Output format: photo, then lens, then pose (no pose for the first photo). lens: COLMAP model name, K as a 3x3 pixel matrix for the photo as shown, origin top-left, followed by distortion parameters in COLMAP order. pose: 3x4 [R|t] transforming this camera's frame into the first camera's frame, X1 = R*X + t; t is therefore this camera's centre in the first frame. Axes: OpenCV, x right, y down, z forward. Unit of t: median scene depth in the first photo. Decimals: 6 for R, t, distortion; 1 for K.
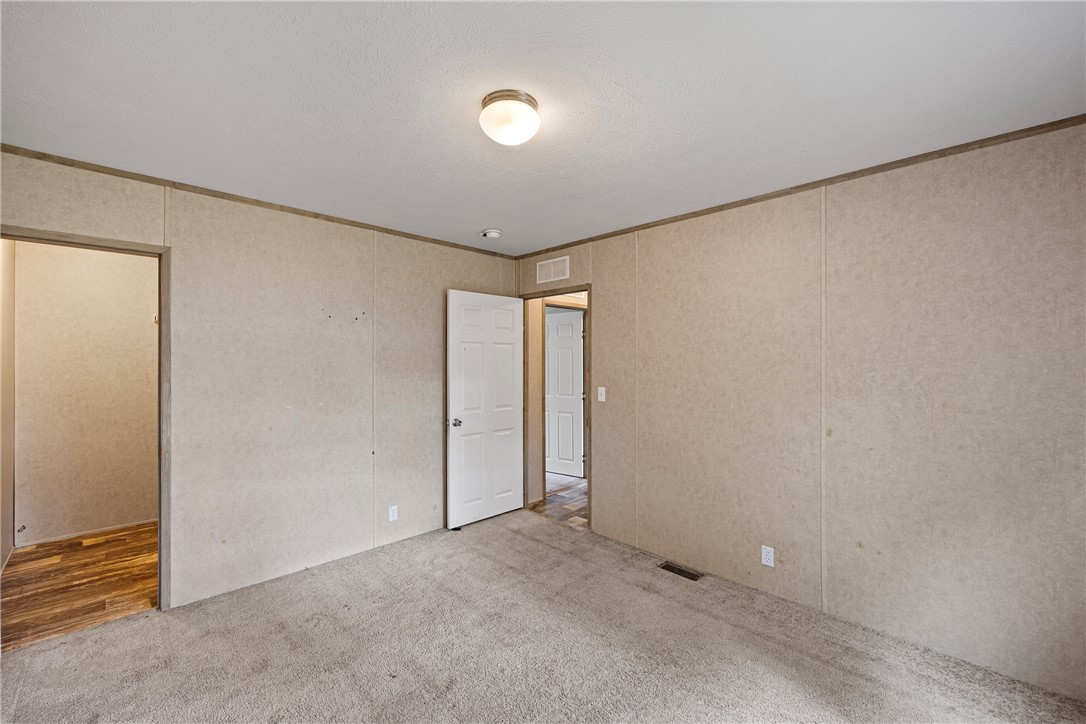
lens RADIAL K [[439.1, 0, 547.0], [0, 439.1, 361.8], [0, 0, 1]] dist [0.000418, -0.000299]
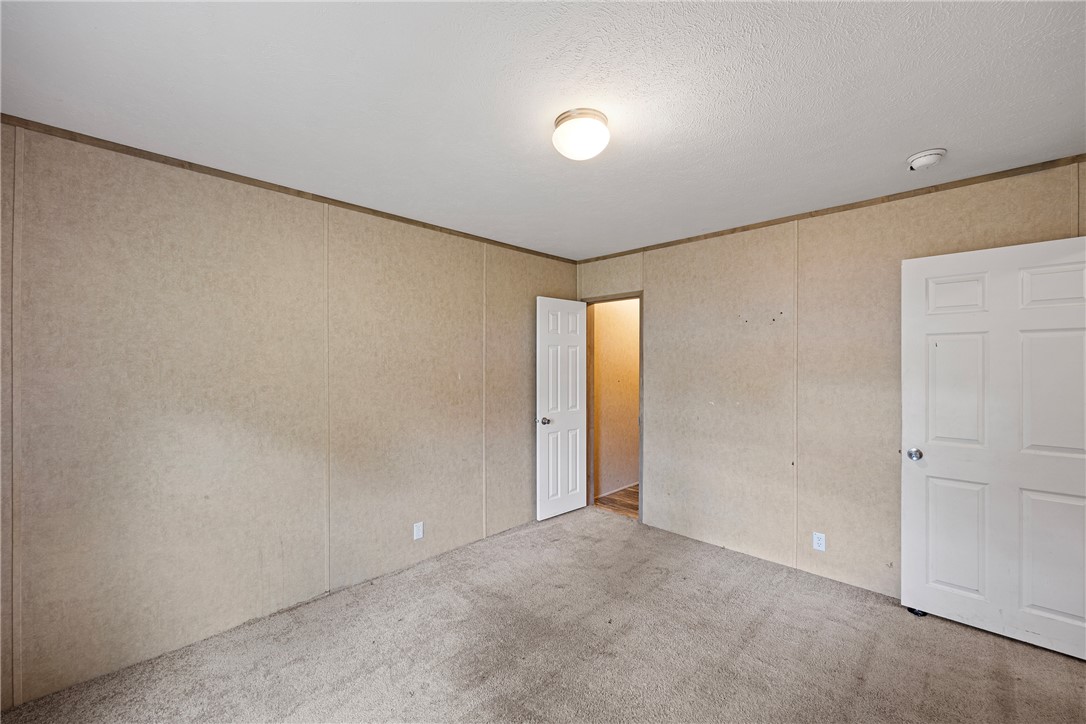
lens RADIAL K [[439.1, 0, 548.9], [0, 439.1, 363.2], [0, 0, 1]] dist [0.000418, -0.000299]
pose [[0.023783, 0.000071, -0.999717, 0.568057], [0.001021, 0.999999, 0.000095, -0.003389], [0.999717, -0.001023, 0.023783, 0.523203]]
